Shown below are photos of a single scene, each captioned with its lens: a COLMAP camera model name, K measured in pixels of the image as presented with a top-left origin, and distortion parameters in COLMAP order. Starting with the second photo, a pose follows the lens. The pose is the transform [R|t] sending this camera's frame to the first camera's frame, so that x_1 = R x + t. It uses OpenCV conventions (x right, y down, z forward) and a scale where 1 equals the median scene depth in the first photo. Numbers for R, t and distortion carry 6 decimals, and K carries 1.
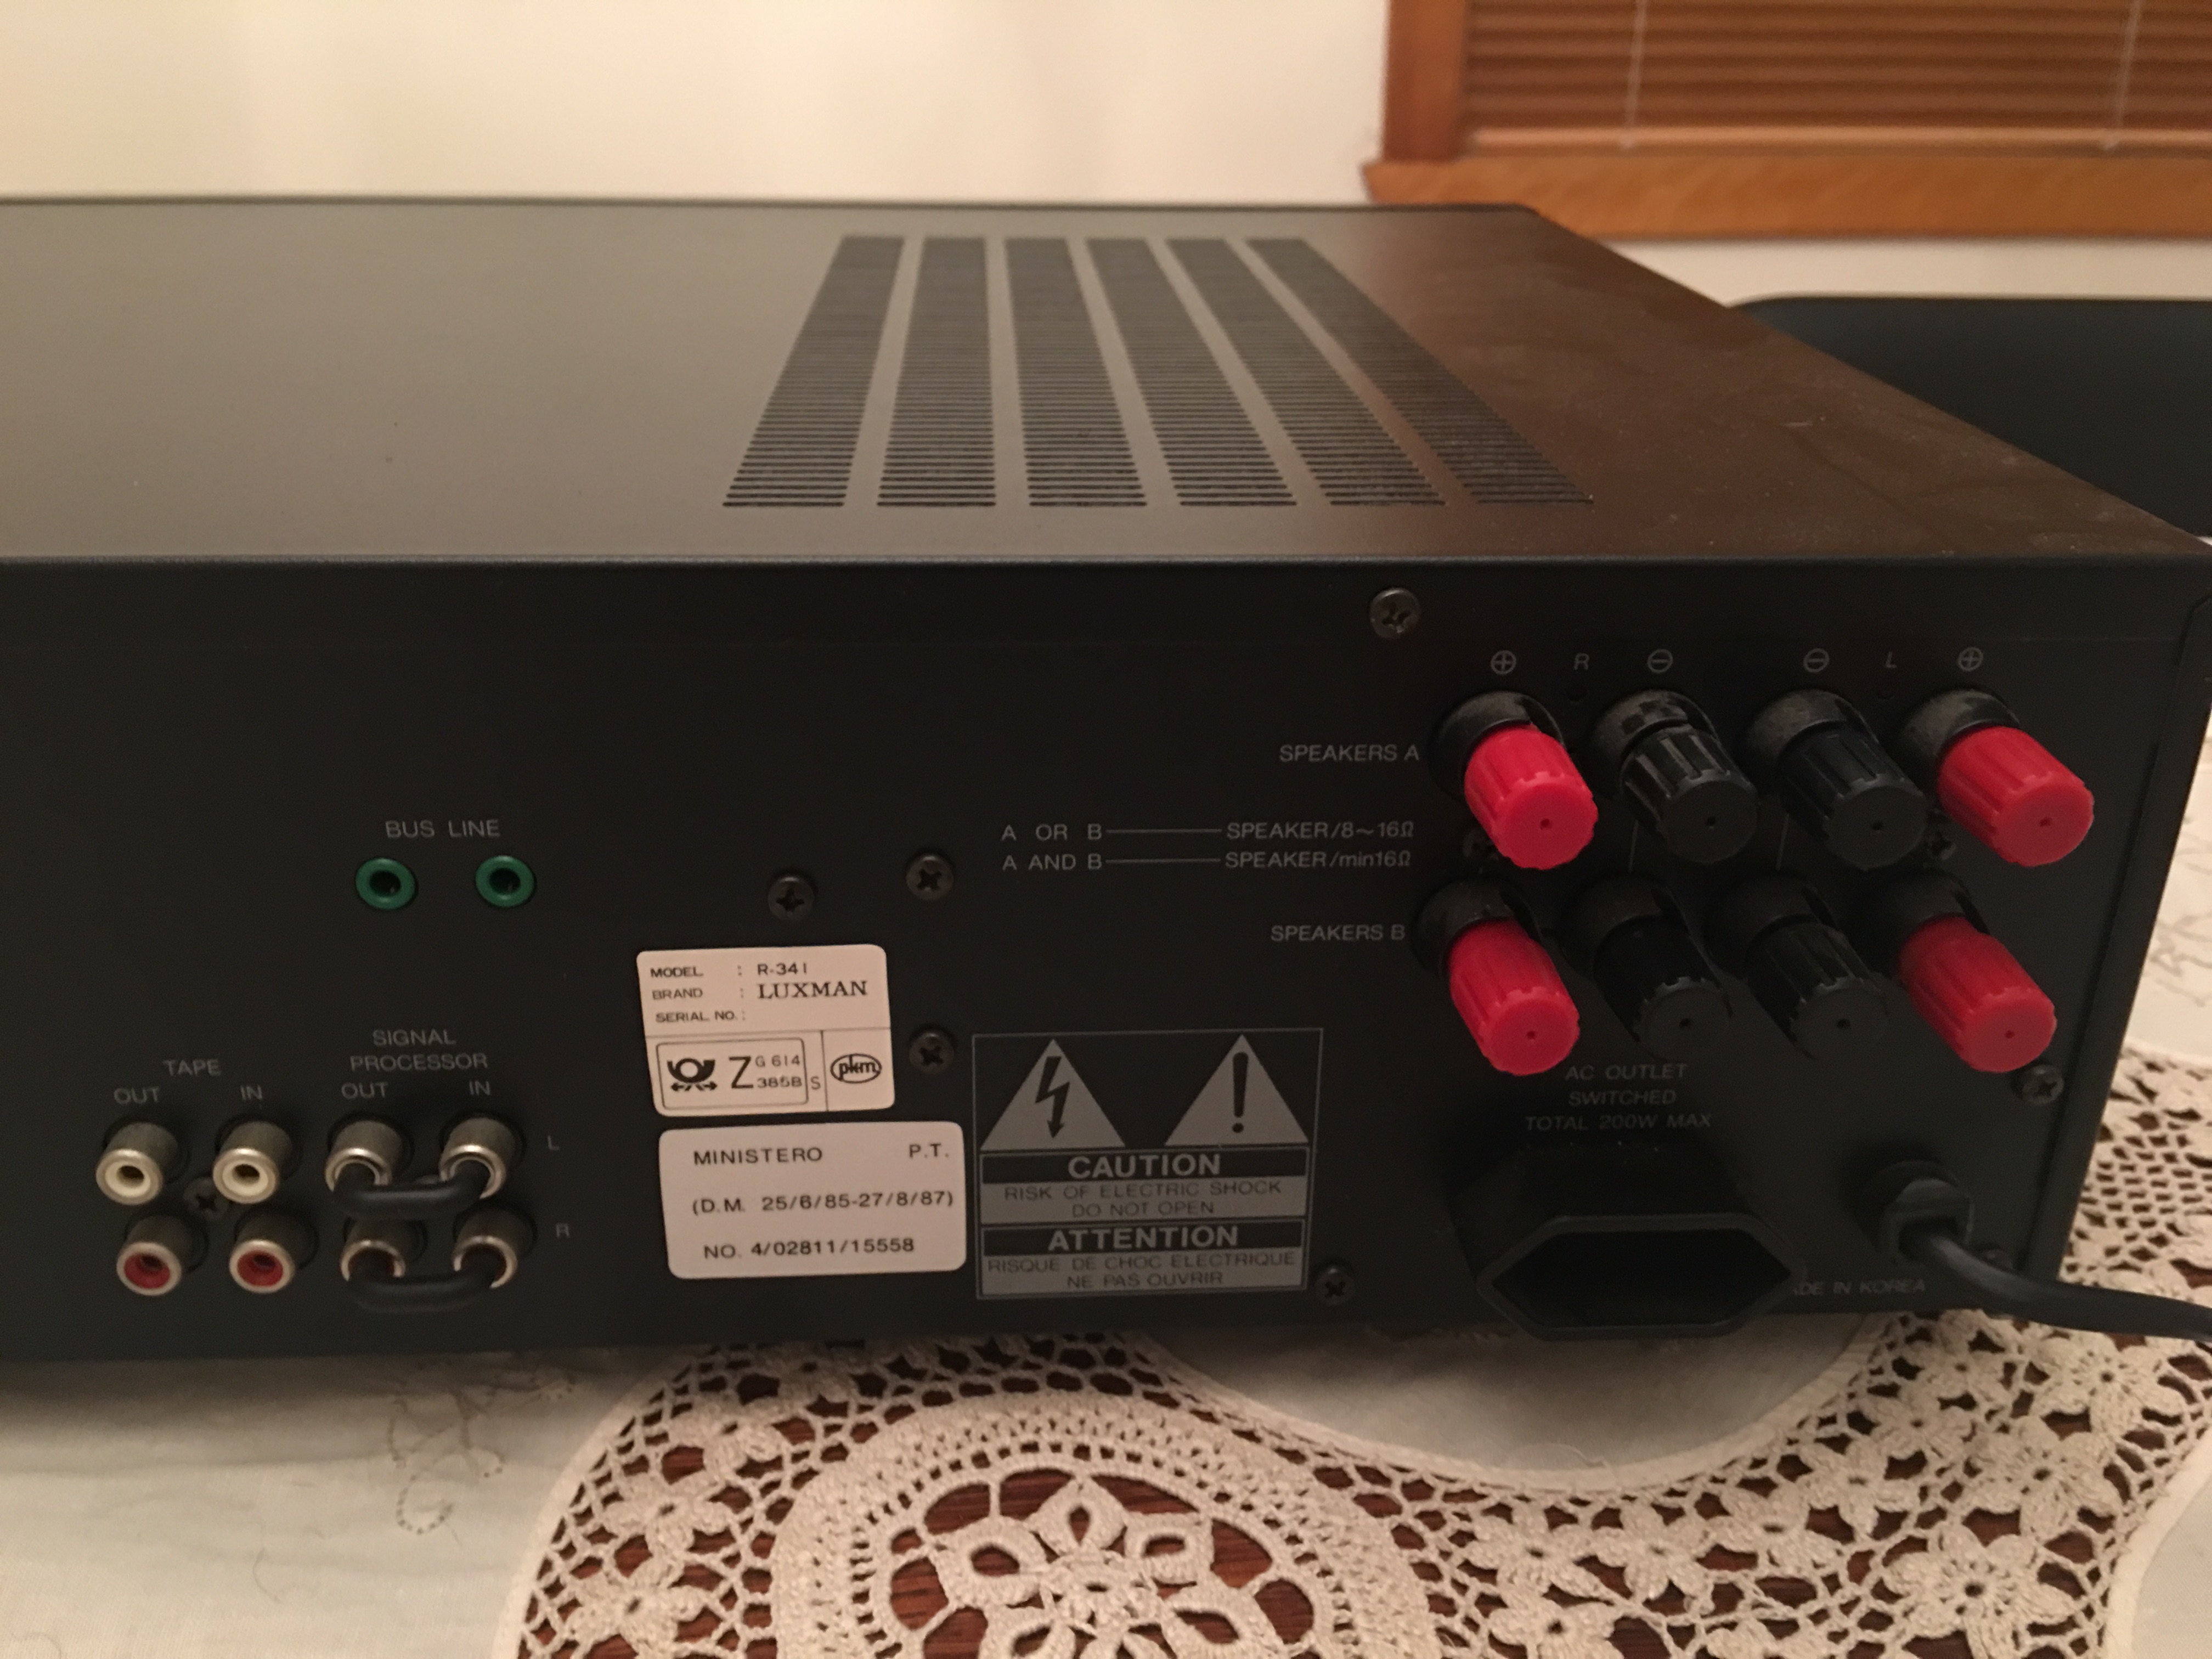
lens RADIAL K [[1853.5, 0, 1106.0], [0, 1853.5, 829.5], [0, 0, 1]] dist [0.078633, -0.096807]
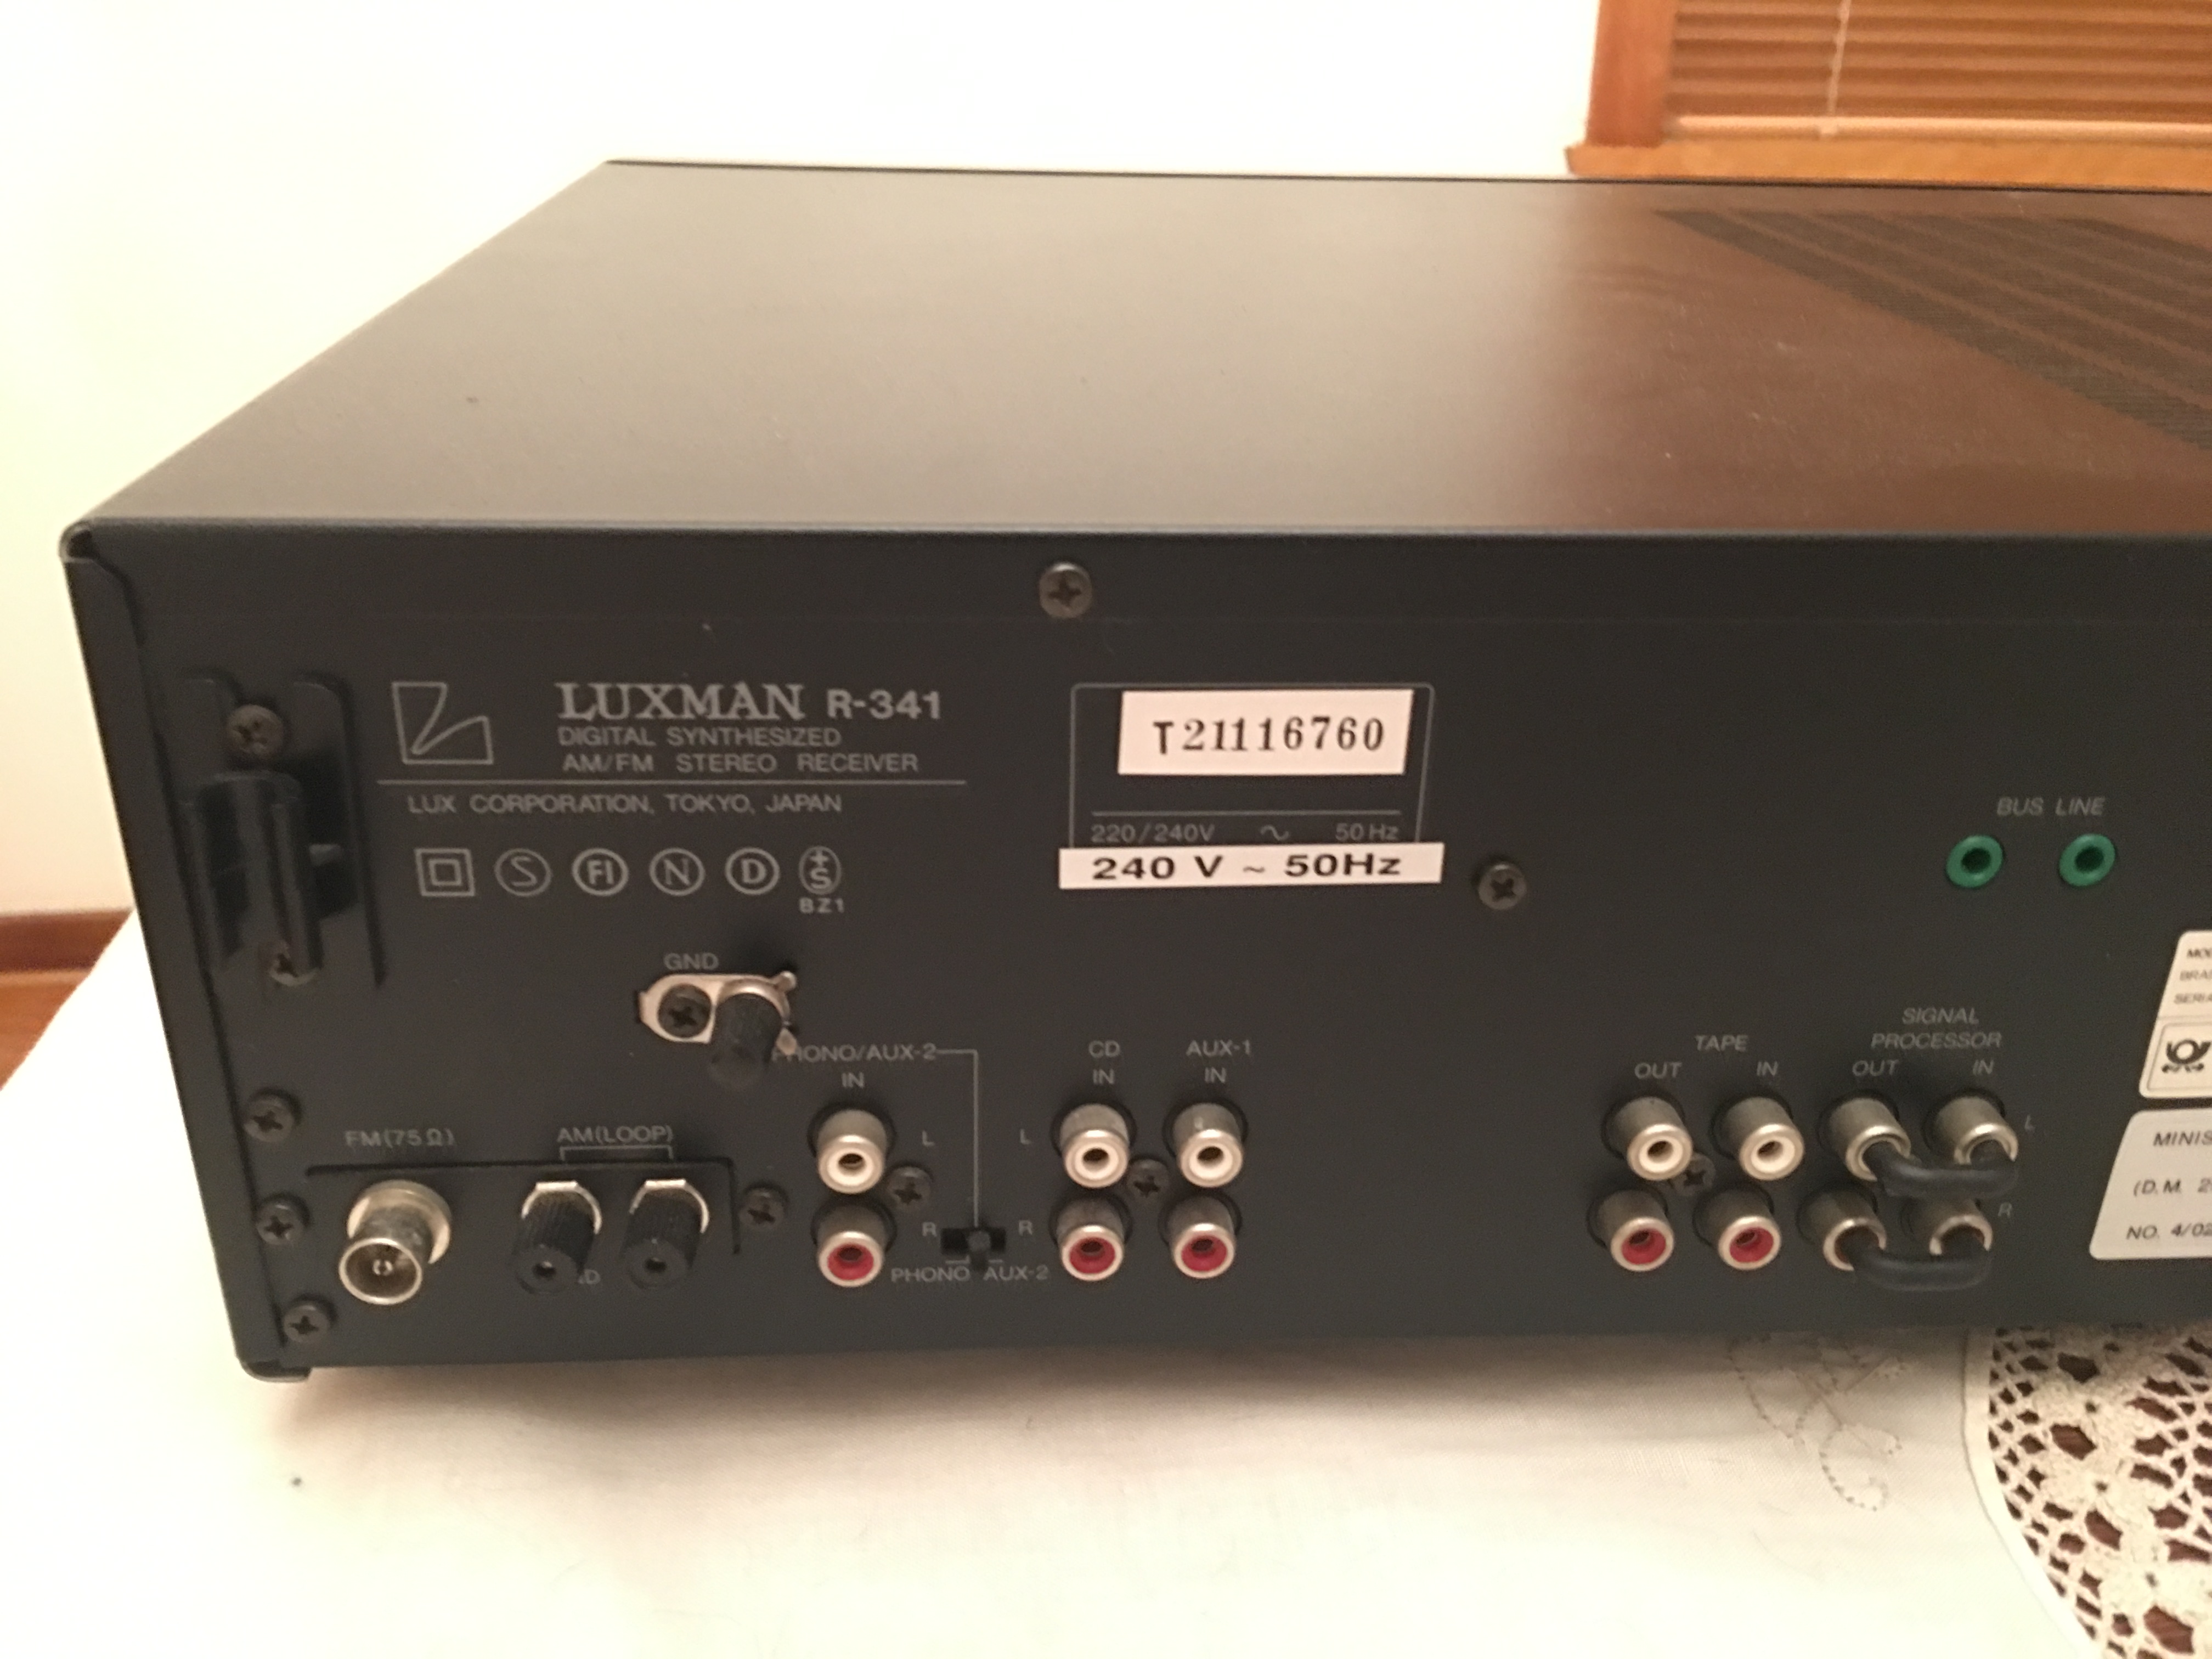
lens RADIAL K [[1904.2, 0, 1109.3], [0, 1904.2, 880.9], [0, 0, 1]] dist [0.077040, -0.011978]
pose [[0.995989, 0.009350, 0.088988, -0.874748], [-0.011957, 0.999513, 0.028807, 0.014275], [-0.088675, -0.029755, 0.995616, 0.013383]]
